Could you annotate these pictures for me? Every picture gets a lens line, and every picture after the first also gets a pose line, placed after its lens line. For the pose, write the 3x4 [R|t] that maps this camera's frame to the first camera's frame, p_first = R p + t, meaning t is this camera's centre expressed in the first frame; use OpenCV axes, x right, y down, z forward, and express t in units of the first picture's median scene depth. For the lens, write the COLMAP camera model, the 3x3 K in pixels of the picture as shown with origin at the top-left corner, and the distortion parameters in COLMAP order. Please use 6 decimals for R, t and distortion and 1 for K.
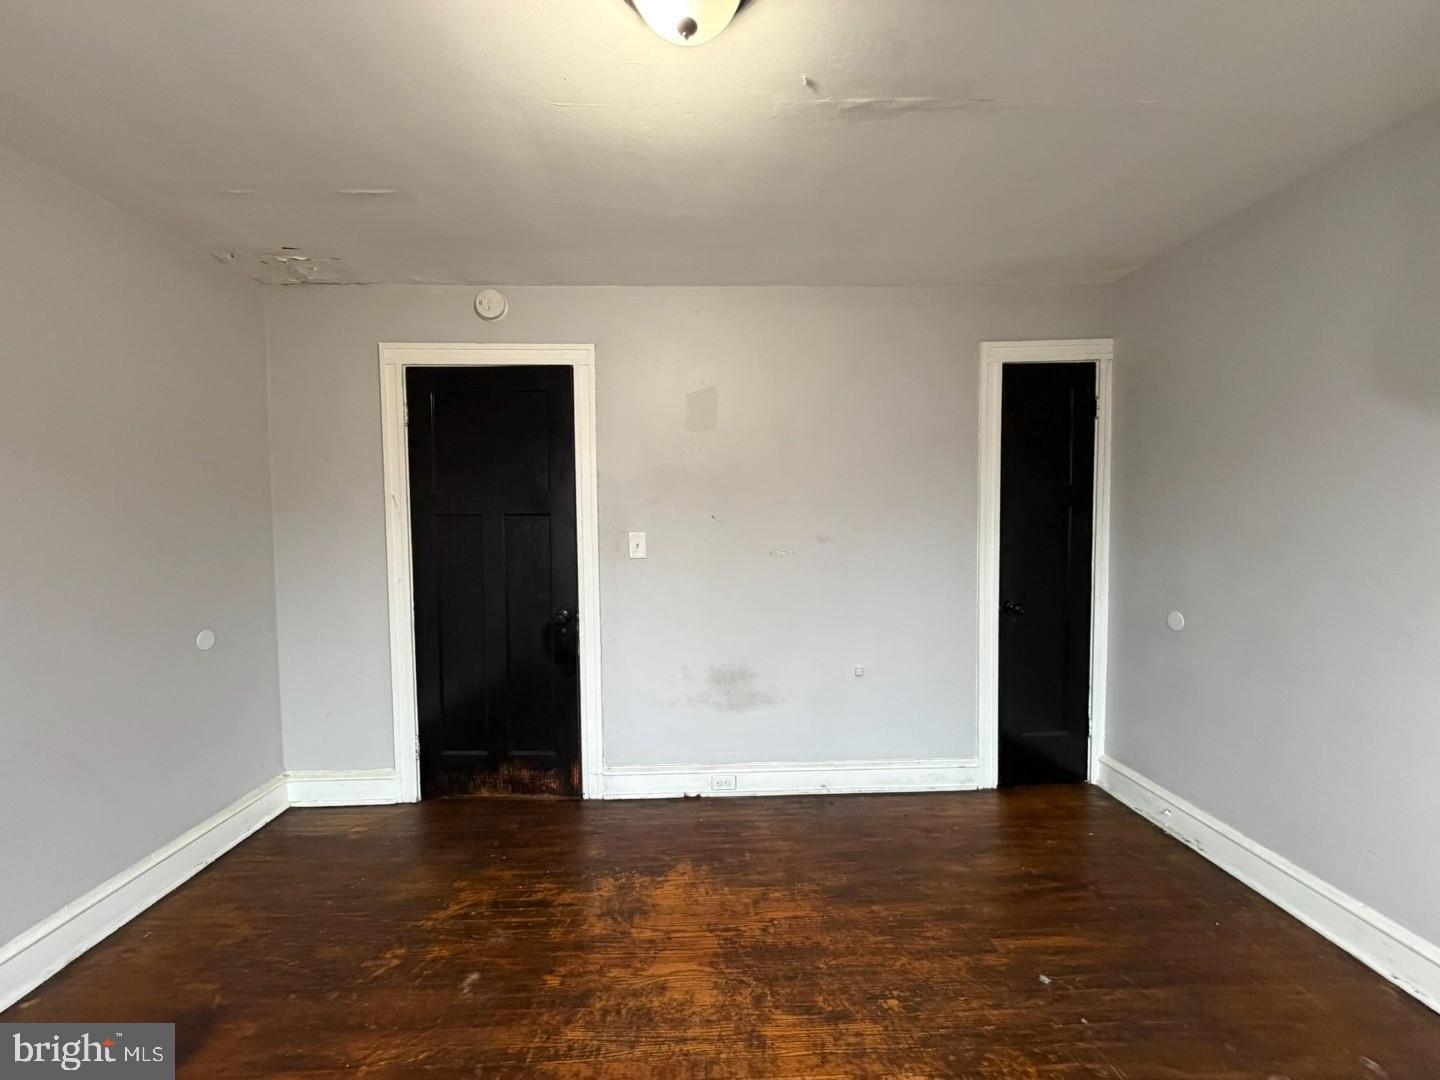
lens RADIAL K [[573.8, 0, 709.2], [0, 573.8, 542.8], [0, 0, 1]] dist [0.000498, -0.000514]
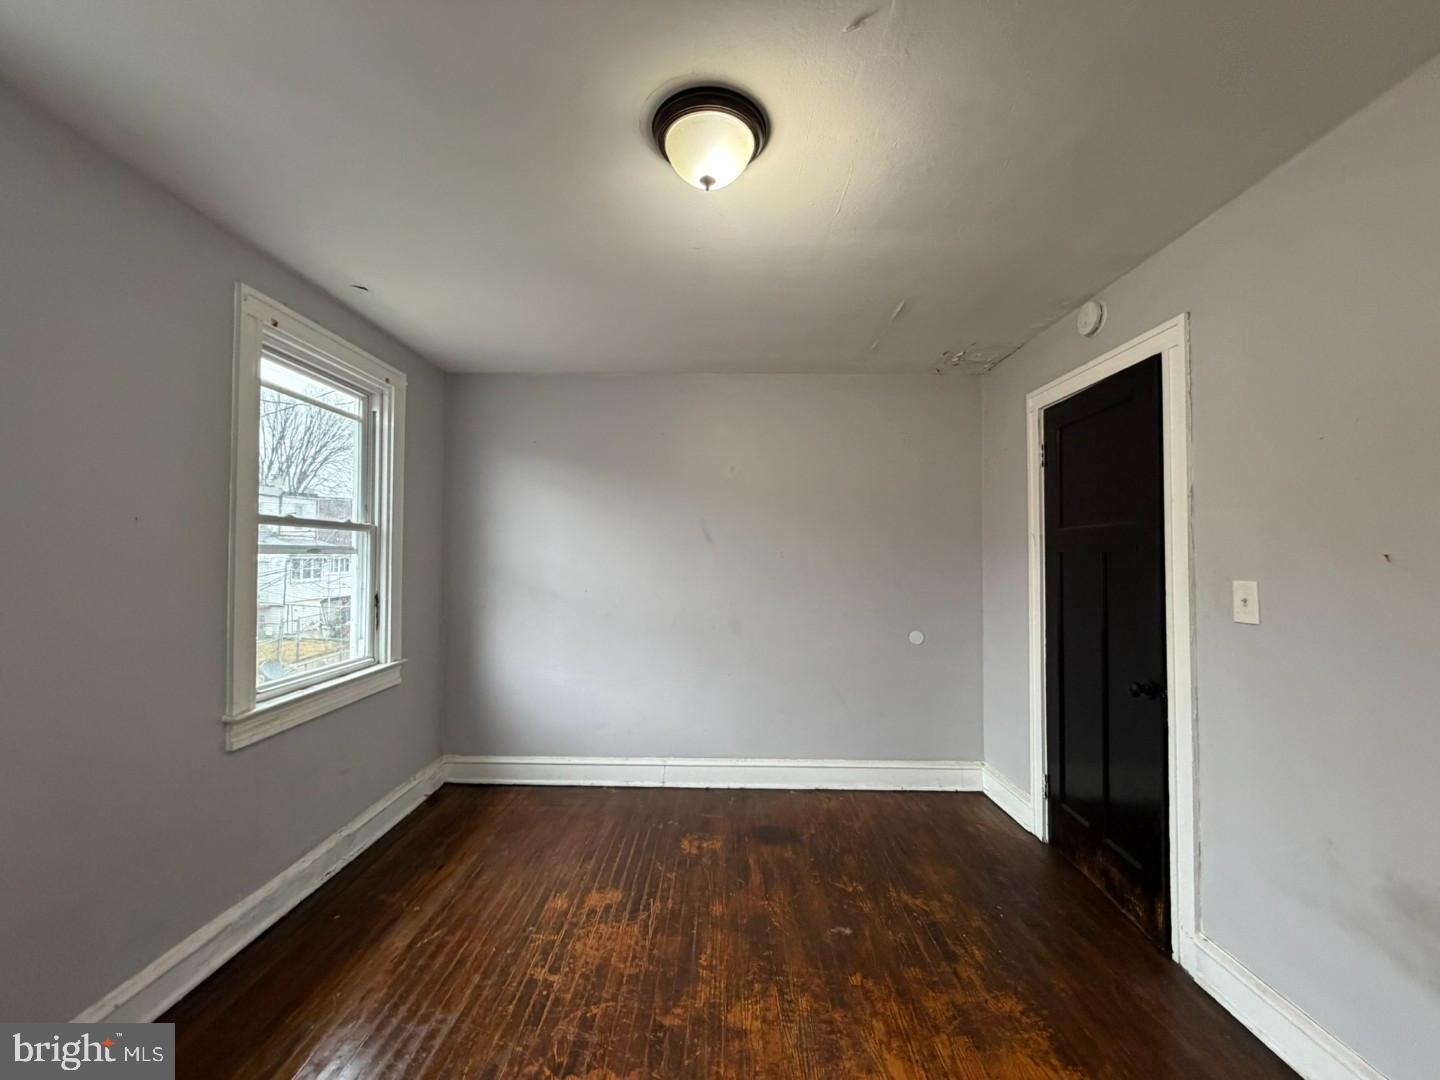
lens RADIAL K [[573.8, 0, 720.2], [0, 573.8, 543.8], [0, 0, 1]] dist [0.000498, -0.000514]
pose [[-0.030483, -0.014406, -0.999431, 0.721798], [-0.055763, 0.998363, -0.012690, -0.026719], [0.997979, 0.055345, -0.031237, 0.636467]]
